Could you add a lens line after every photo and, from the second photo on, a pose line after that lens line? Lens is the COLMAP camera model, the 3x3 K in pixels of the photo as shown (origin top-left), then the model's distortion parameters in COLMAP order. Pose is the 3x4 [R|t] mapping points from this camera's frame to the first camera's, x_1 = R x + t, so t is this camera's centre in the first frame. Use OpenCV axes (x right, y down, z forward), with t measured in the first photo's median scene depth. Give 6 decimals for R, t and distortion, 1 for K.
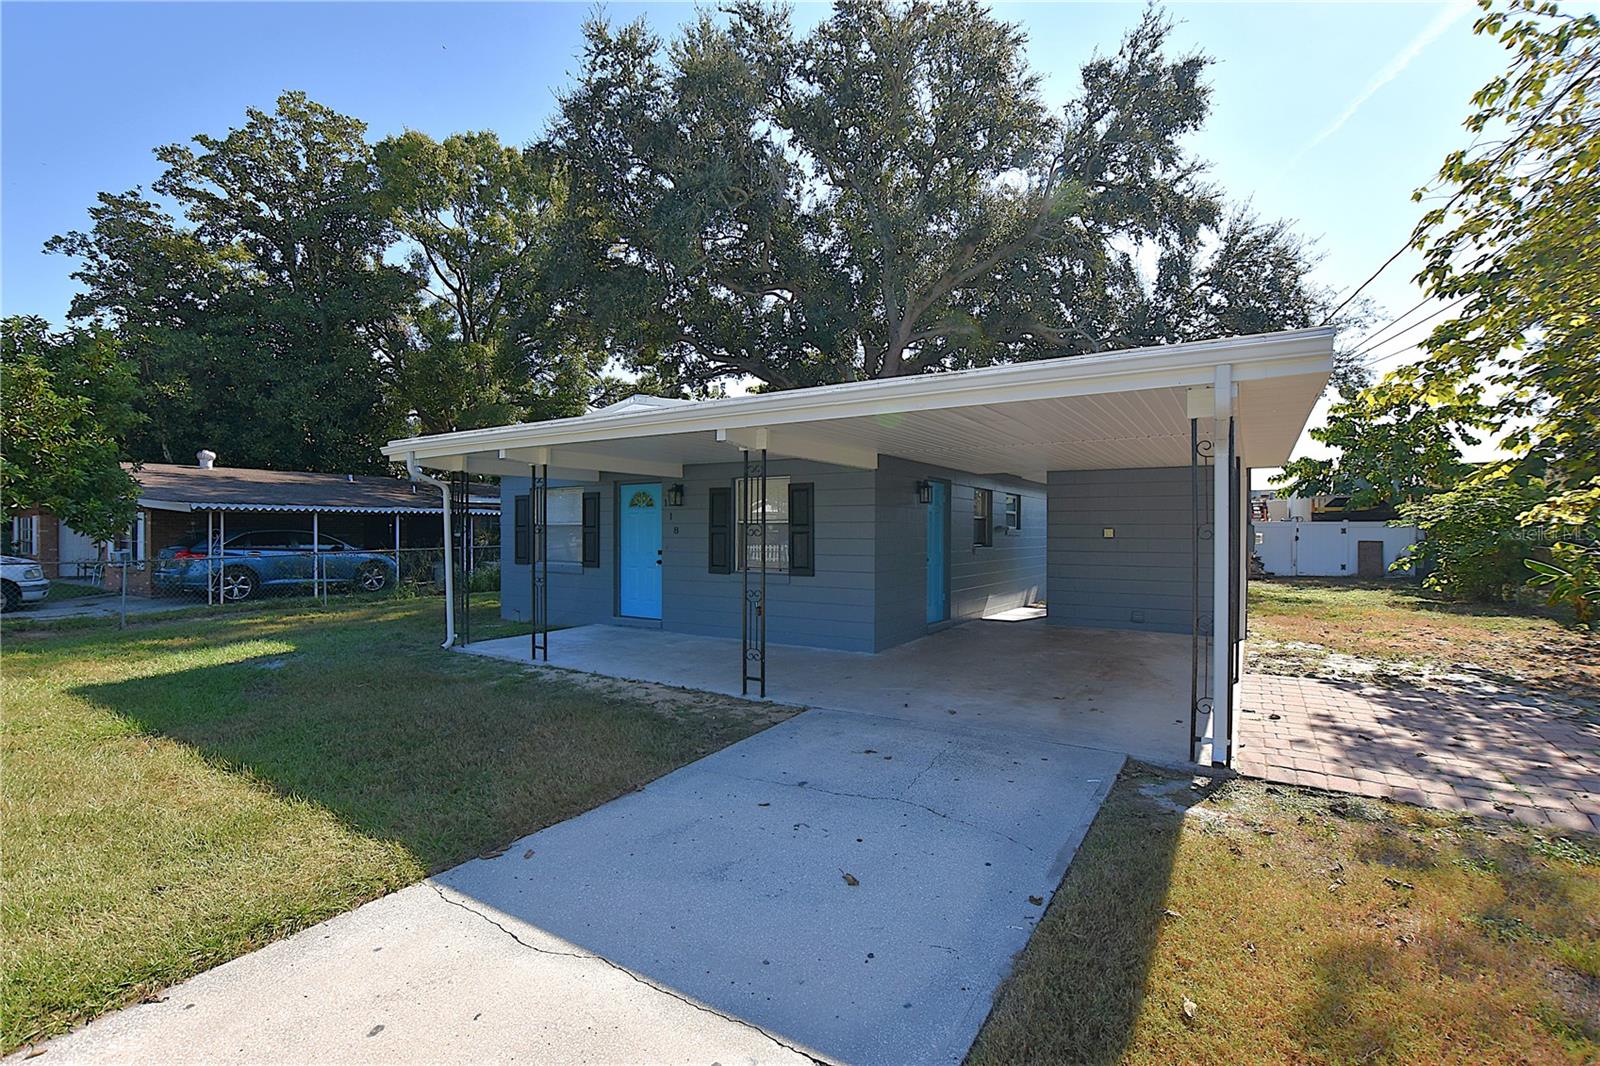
lens RADIAL K [[725.8, 0, 800.0], [0, 725.8, 533.0], [0, 0, 1]] dist [-0.038392, 0.010720]
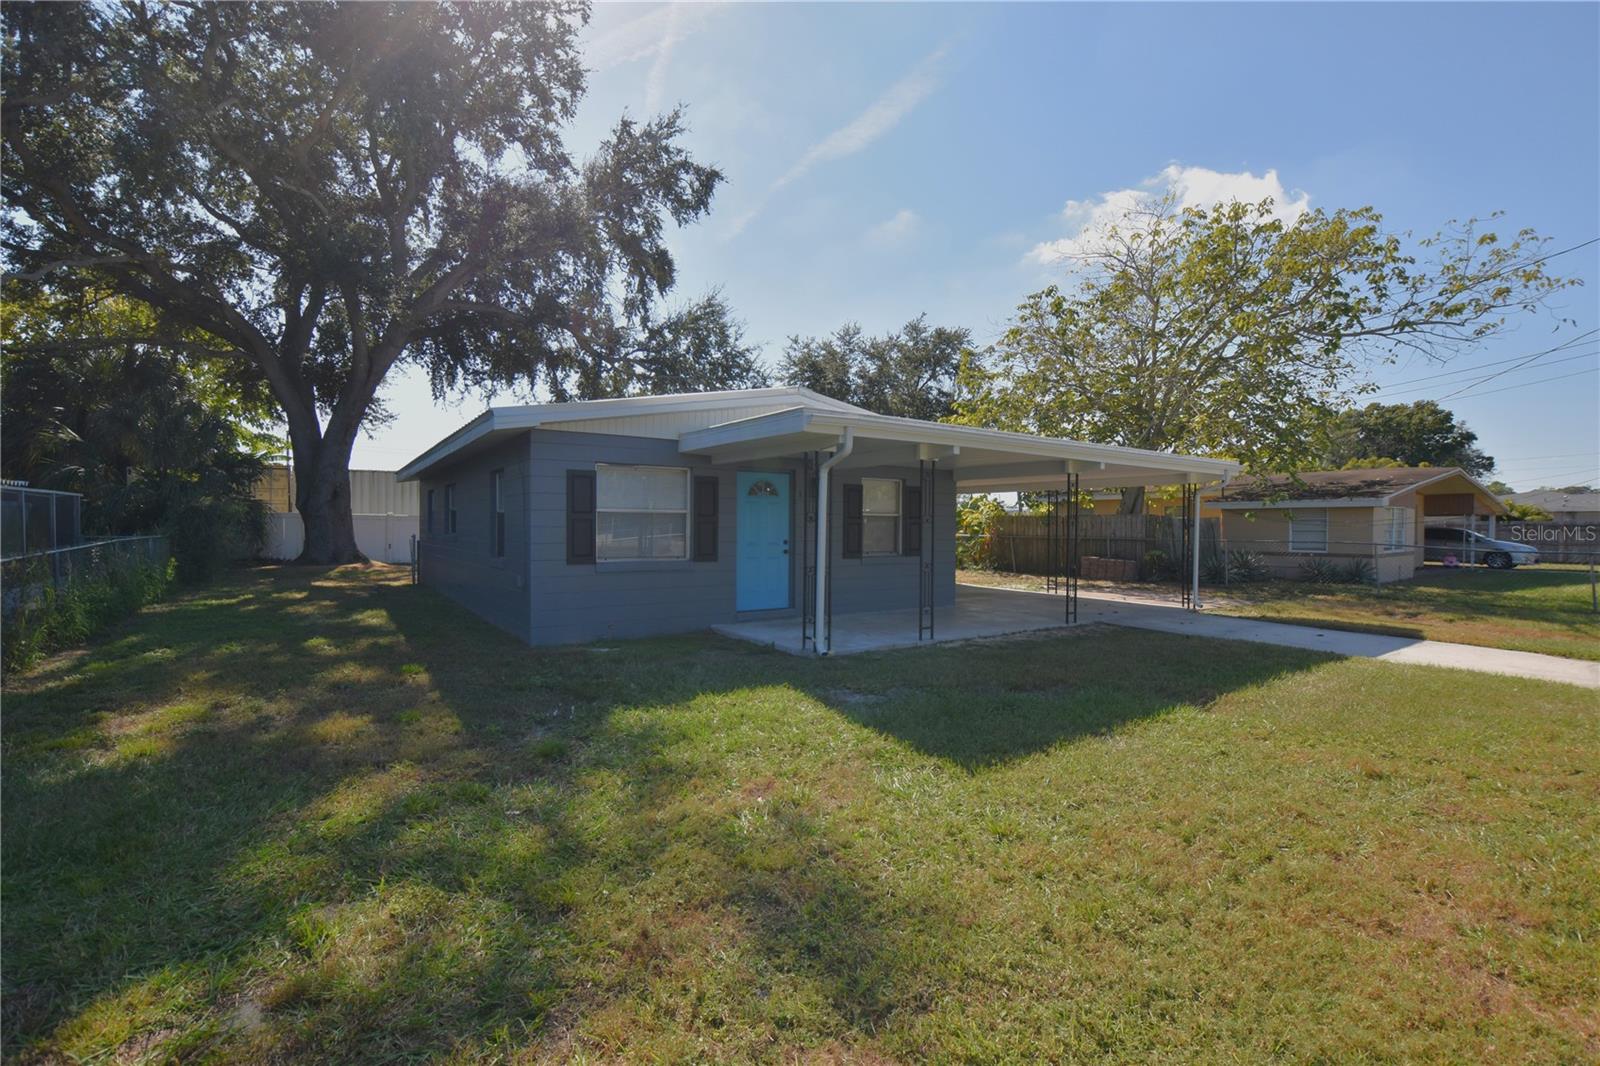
lens RADIAL K [[708.5, 0, 796.9], [0, 708.5, 535.1], [0, 0, 1]] dist [-0.027000, 0.000794]
pose [[0.389729, -0.010234, 0.920873, -0.948223], [-0.005715, 0.999892, 0.013531, 0.003247], [-0.920912, -0.010536, 0.389629, 0.509351]]
